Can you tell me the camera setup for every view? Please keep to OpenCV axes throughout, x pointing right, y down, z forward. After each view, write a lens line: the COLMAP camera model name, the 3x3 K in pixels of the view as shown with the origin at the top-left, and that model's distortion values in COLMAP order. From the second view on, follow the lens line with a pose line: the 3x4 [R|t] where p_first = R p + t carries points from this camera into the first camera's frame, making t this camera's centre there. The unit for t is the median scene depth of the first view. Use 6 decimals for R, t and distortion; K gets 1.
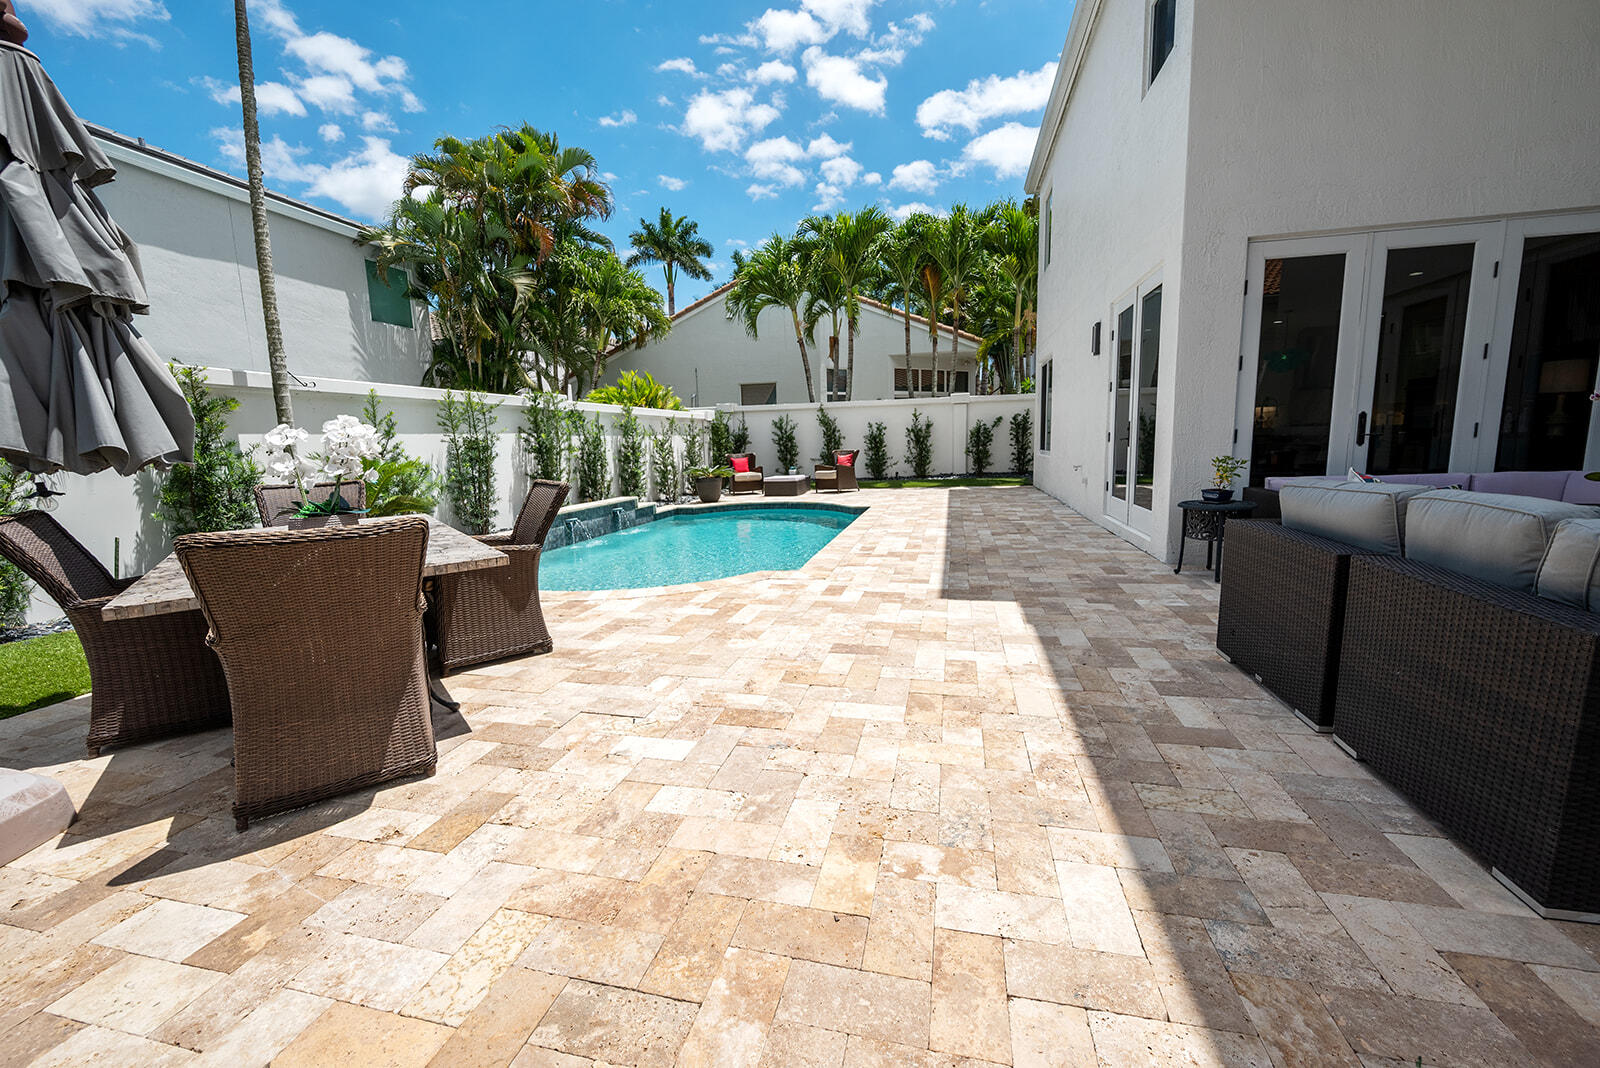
lens RADIAL K [[636.3, 0, 800.0], [0, 636.3, 534.0], [0, 0, 1]] dist [-0.002277, 0.000685]
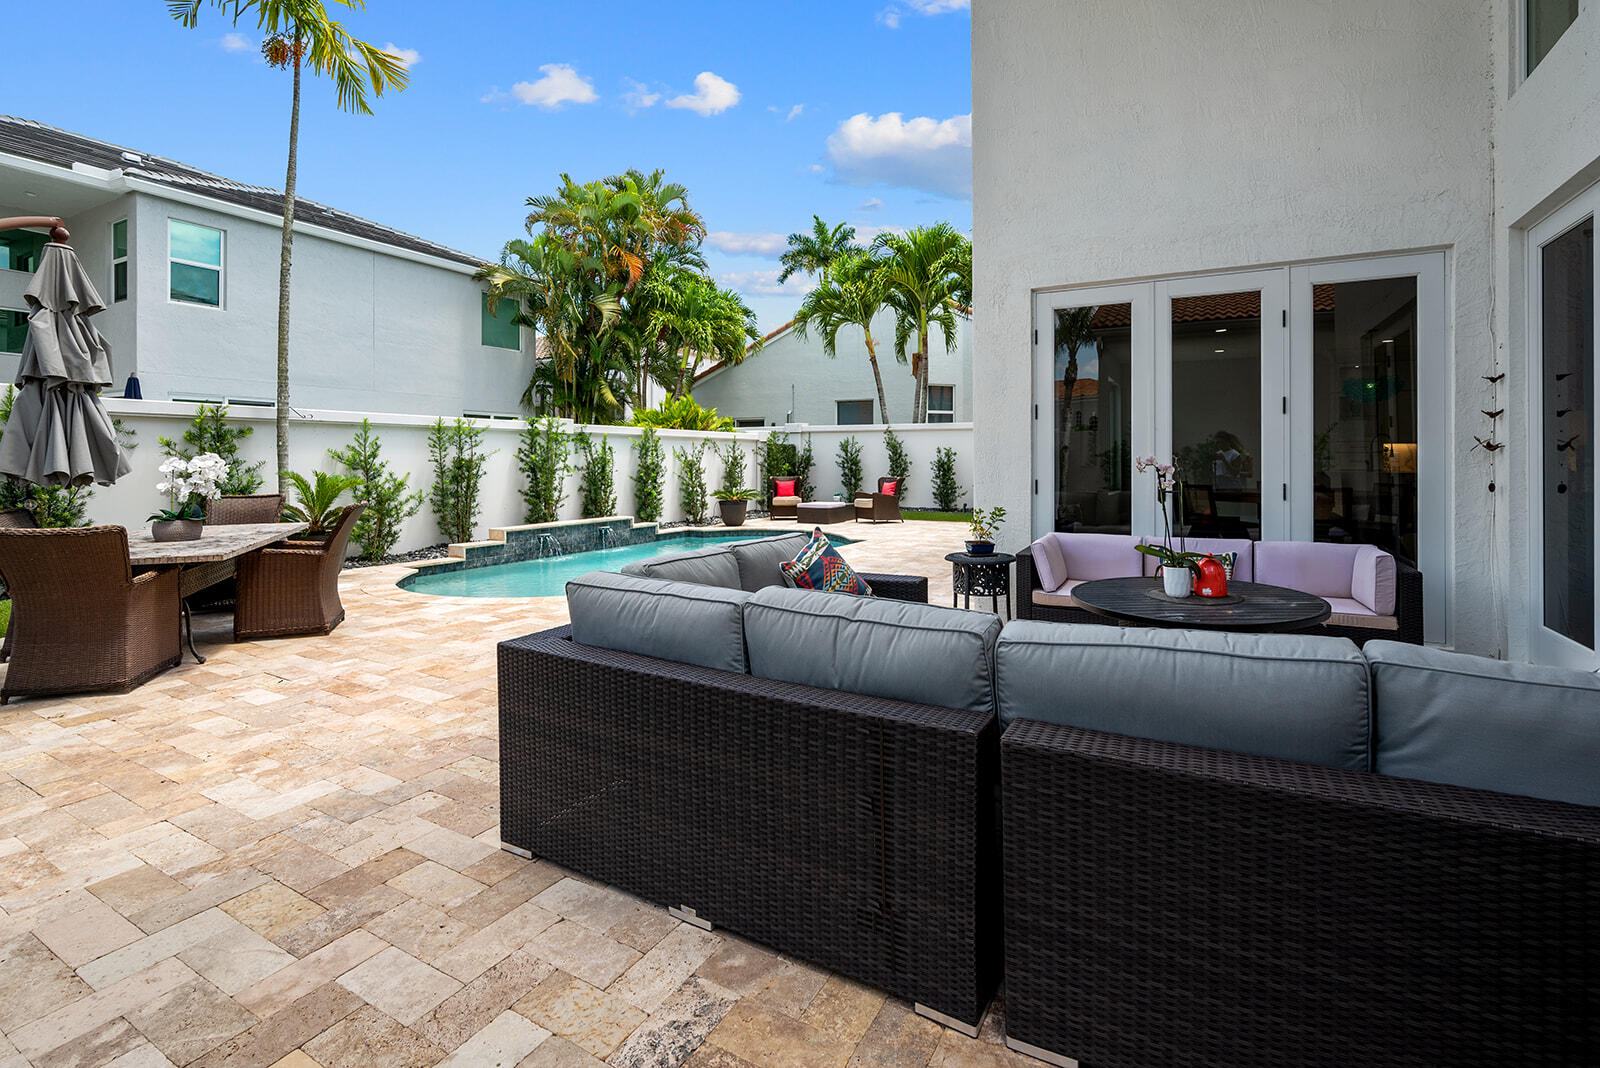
lens RADIAL K [[740.3, 0, 796.9], [0, 740.3, 453.2], [0, 0, 1]] dist [-0.001726, -0.000099]
pose [[0.960891, 0.028098, -0.275498, 0.276516], [-0.068524, 0.988026, -0.138234, -0.011123], [0.268315, 0.151706, 0.951311, -0.066578]]
